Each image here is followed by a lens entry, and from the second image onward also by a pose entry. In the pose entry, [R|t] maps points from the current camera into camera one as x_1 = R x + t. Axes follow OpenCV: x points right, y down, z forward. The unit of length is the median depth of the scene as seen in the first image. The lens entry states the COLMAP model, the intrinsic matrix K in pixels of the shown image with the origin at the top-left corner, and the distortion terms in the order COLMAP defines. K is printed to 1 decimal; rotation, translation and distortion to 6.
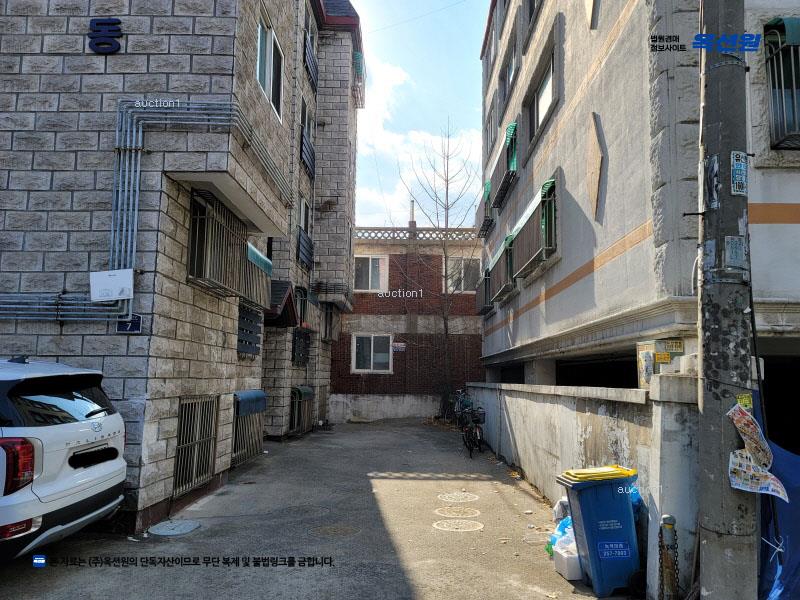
lens RADIAL K [[582.5, 0, 411.6], [0, 582.5, 301.5], [0, 0, 1]] dist [0.102574, -0.092074]
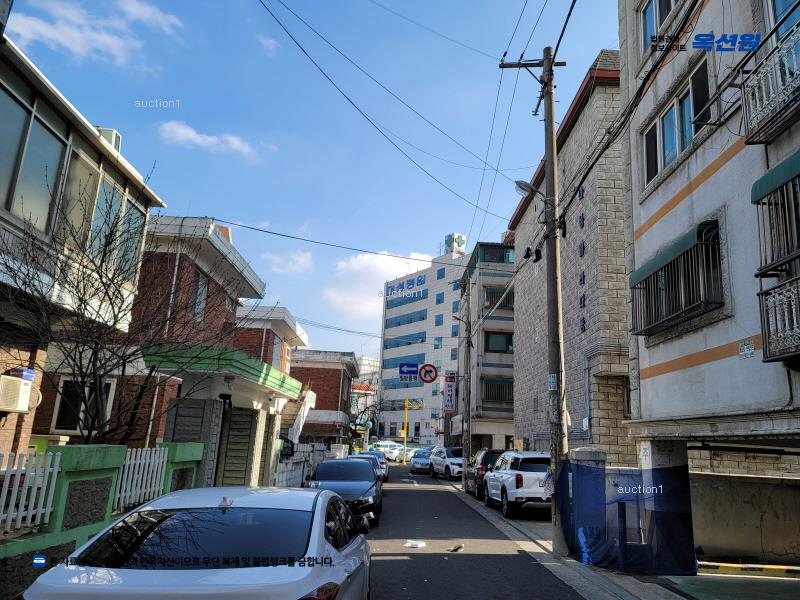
lens RADIAL K [[588.3, 0, 417.5], [0, 588.3, 303.5], [0, 0, 1]] dist [0.091210, -0.083731]
pose [[0.033782, -0.241488, -0.969816, 2.001748], [0.082349, 0.967742, -0.238104, 0.018572], [0.996031, -0.071819, 0.052579, 0.165001]]
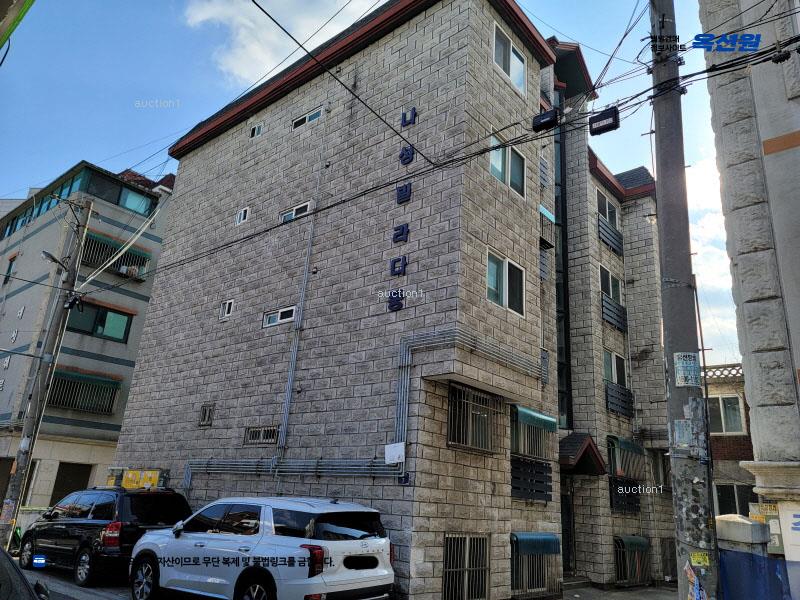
lens RADIAL K [[588.3, 0, 417.5], [0, 588.3, 303.5], [0, 0, 1]] dist [0.091210, -0.083731]
pose [[0.771876, -0.173697, -0.611586, 0.565277], [0.033968, 0.971849, -0.233145, -0.043521], [0.634865, 0.159185, 0.756046, -0.226625]]
